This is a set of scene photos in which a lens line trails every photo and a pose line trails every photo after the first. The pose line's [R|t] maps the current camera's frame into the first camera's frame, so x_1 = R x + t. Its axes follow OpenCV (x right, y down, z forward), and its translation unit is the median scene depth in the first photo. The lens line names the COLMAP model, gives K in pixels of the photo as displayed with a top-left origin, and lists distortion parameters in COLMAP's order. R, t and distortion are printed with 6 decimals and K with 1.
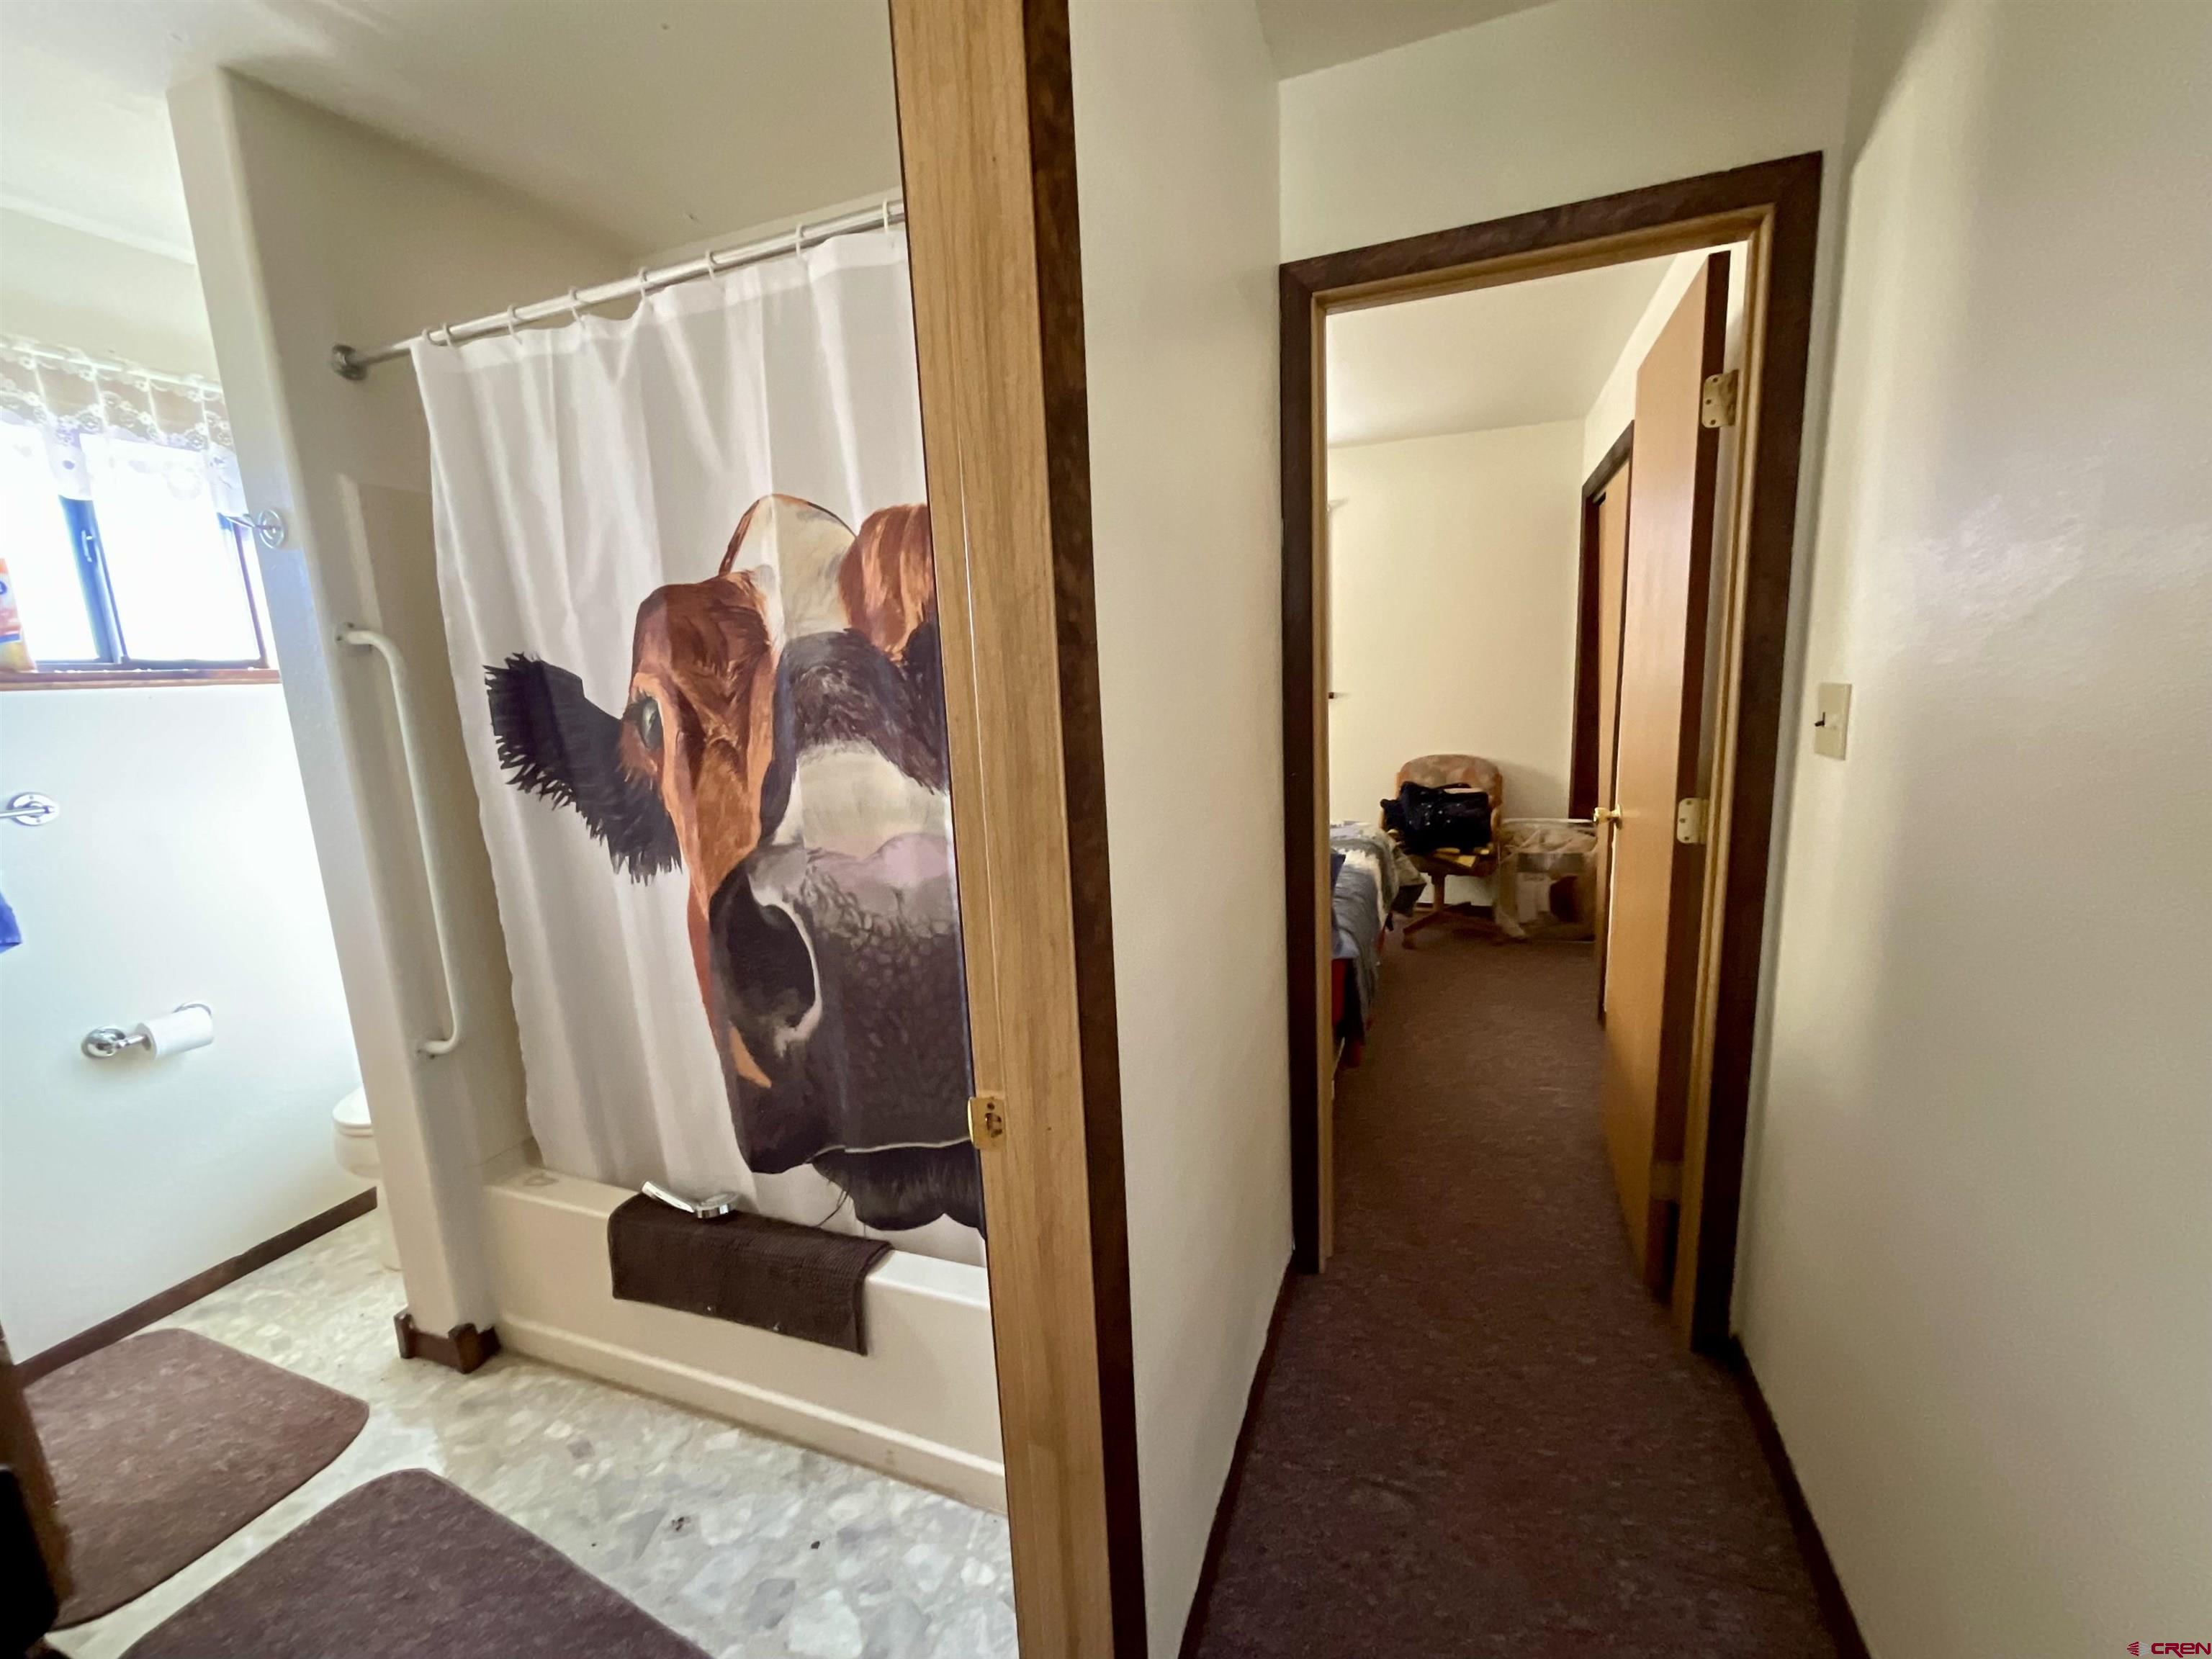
lens RADIAL K [[901.5, 0, 1104.5], [0, 901.5, 832.6], [0, 0, 1]] dist [-0.010640, 0.002467]
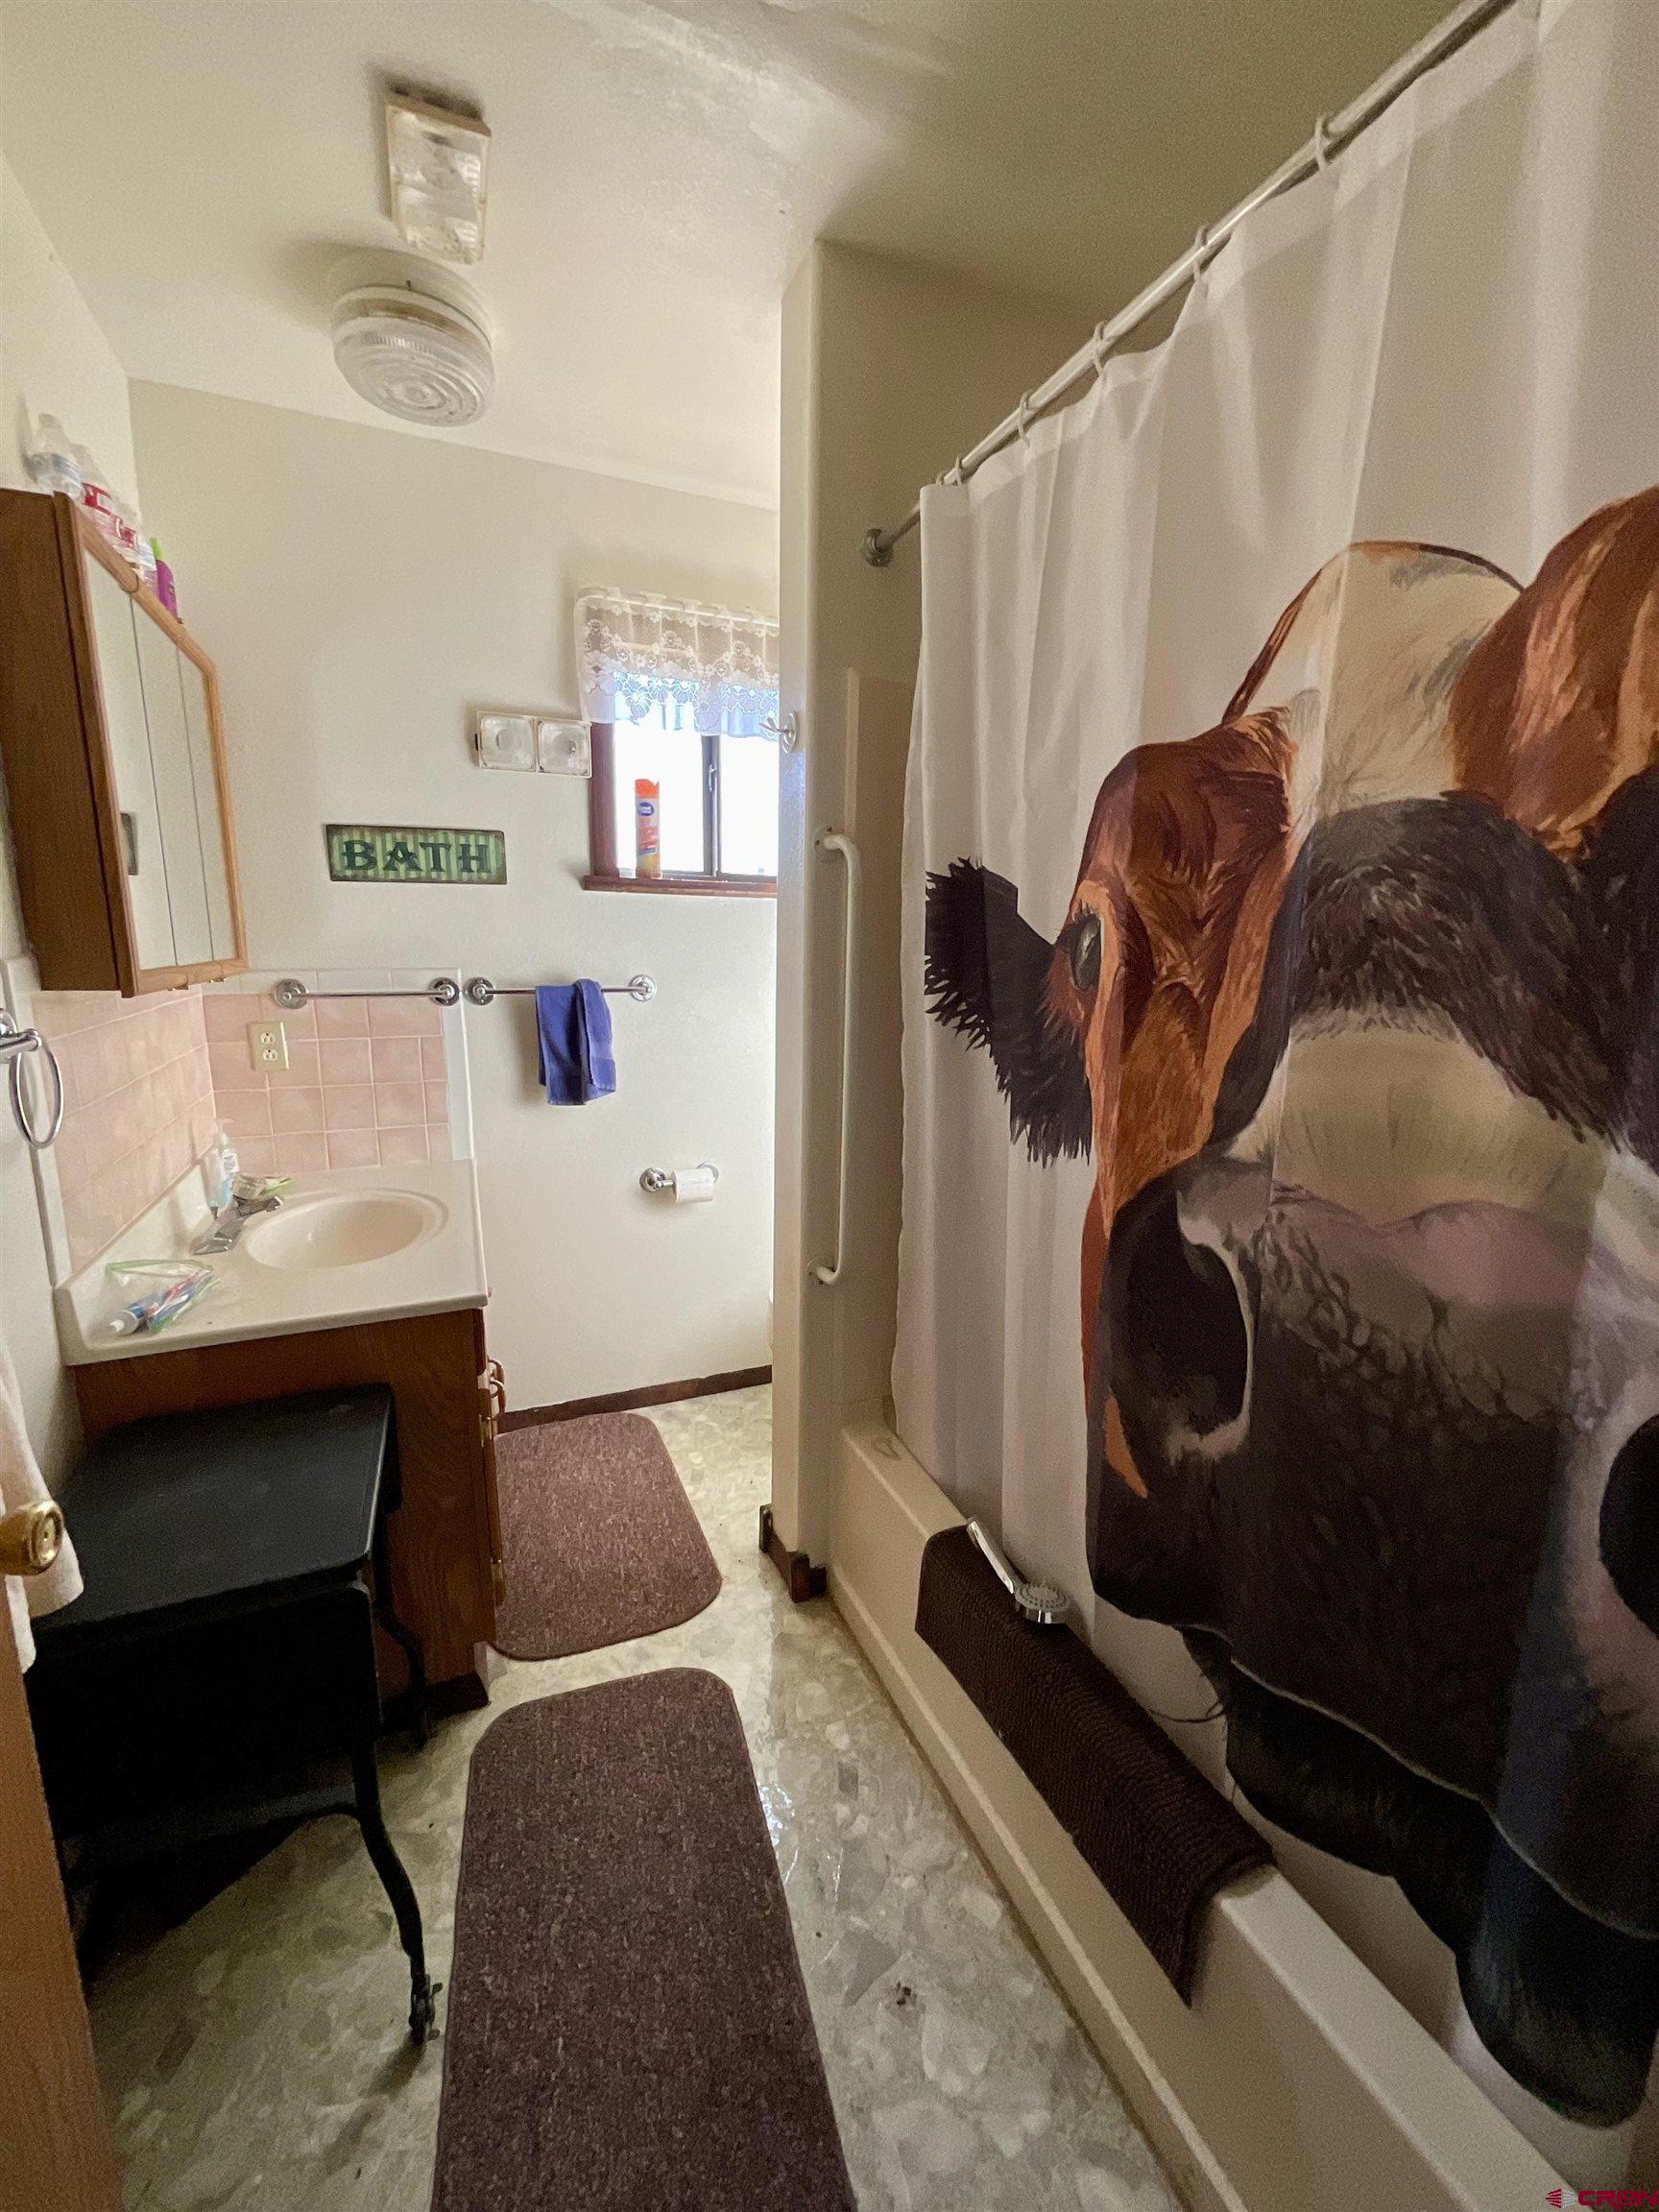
lens RADIAL K [[901.5, 0, 817.9], [0, 901.5, 1099.2], [0, 0, 1]] dist [-0.010640, 0.002467]
pose [[0.682910, 0.185305, -0.706609, -0.123160], [-0.177248, 0.980418, 0.085807, -0.030163], [0.708673, 0.066647, 0.702382, 0.352636]]
